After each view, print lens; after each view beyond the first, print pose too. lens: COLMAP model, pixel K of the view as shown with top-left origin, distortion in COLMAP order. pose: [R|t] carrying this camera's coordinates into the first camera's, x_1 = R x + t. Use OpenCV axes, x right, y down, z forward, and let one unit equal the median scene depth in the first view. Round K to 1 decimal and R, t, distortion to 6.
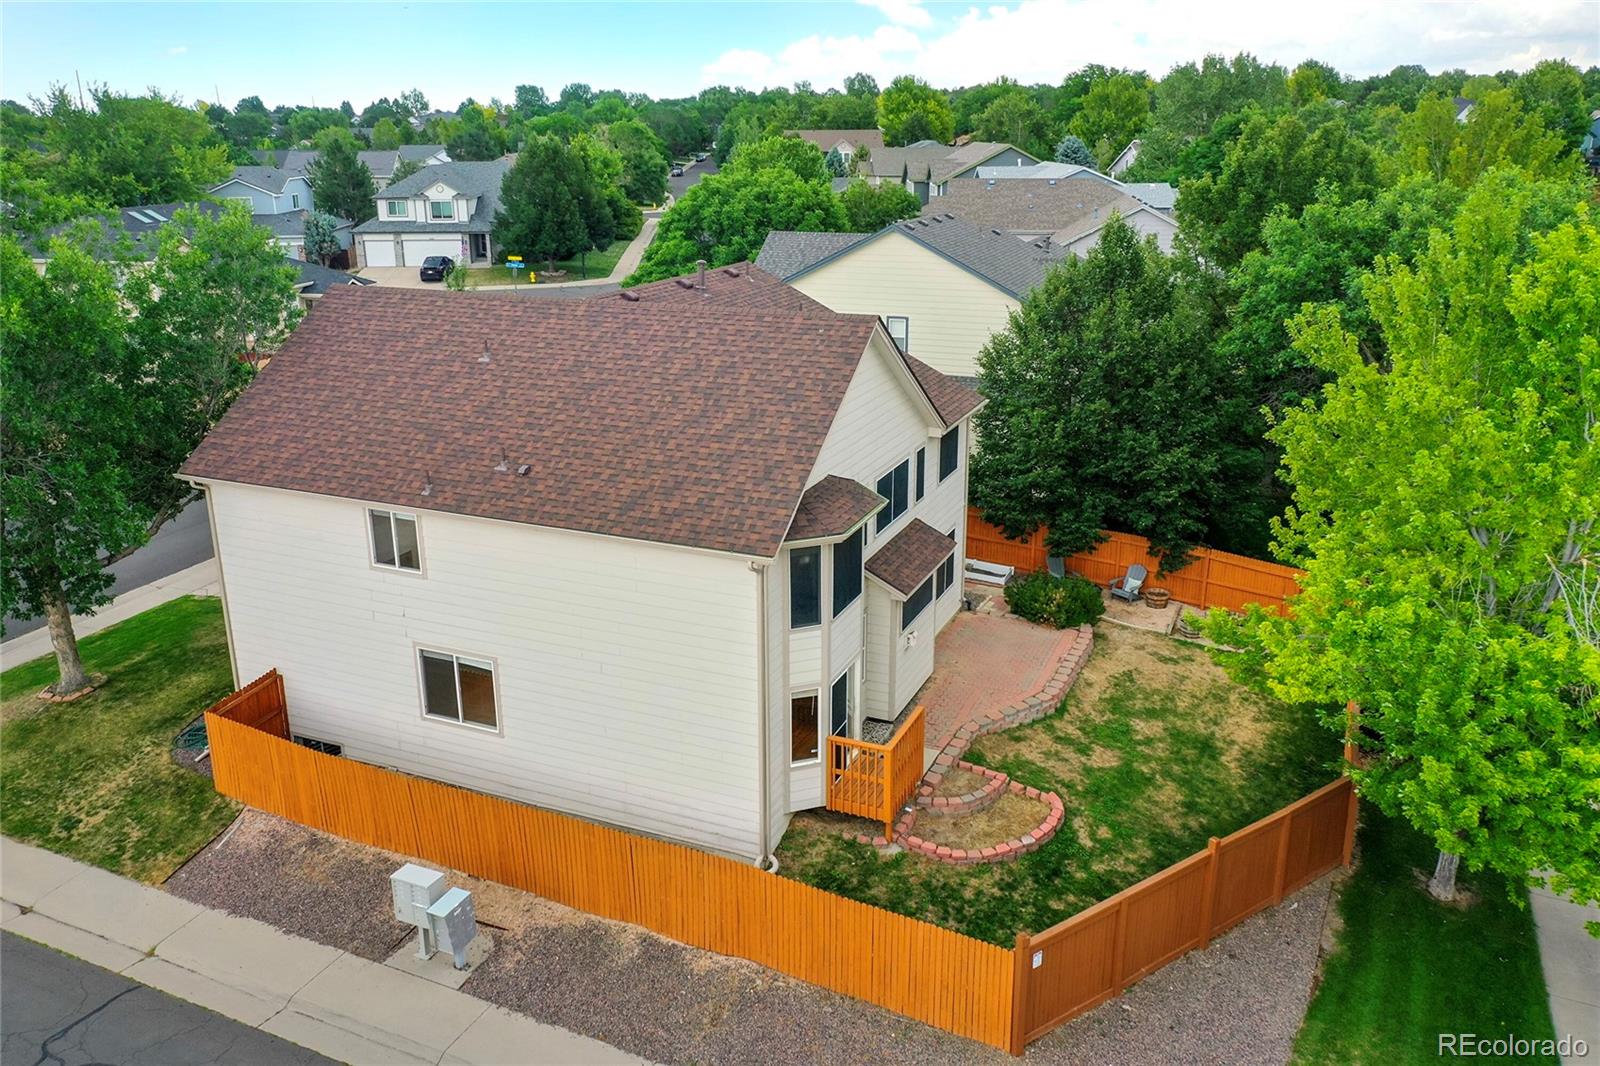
lens RADIAL K [[1258.5, 0, 799.6], [0, 1258.5, 532.6], [0, 0, 1]] dist [-0.010820, 0.010314]
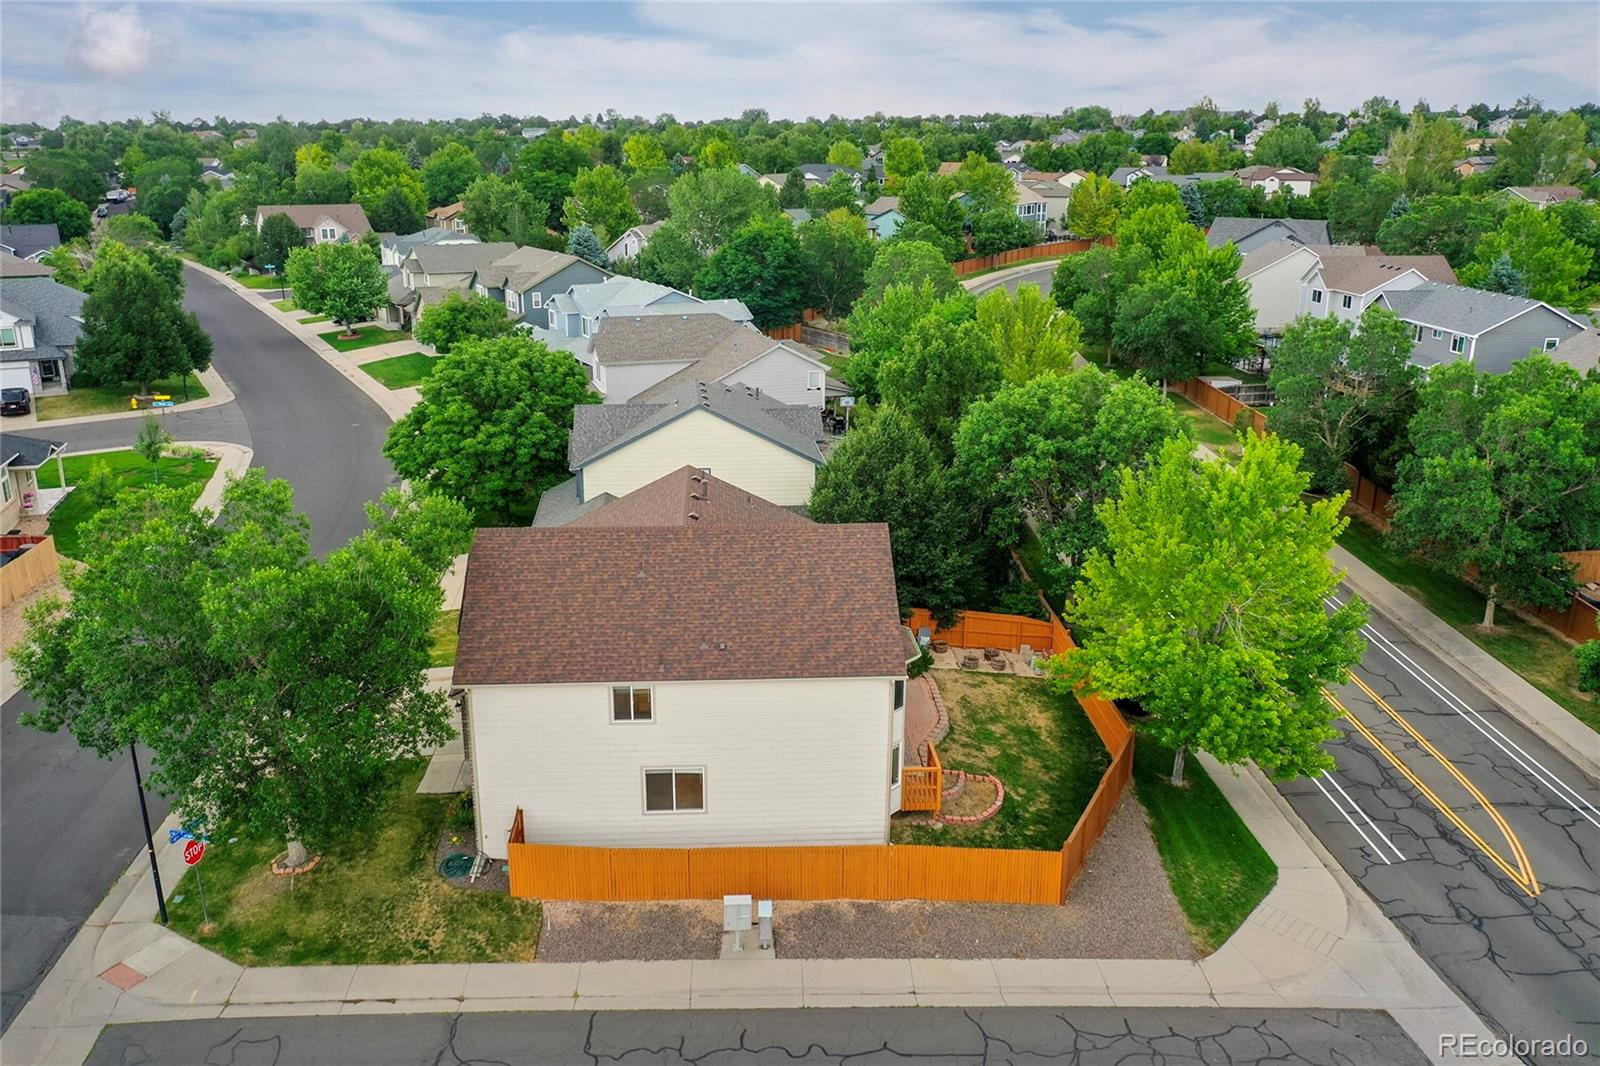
lens RADIAL K [[1258.5, 0, 799.4], [0, 1258.5, 532.7], [0, 0, 1]] dist [-0.010820, 0.010314]
pose [[0.887215, -0.125383, 0.443991, -0.788754], [0.131036, 0.991213, 0.018072, -0.200130], [-0.442356, 0.042145, 0.895849, -0.481064]]
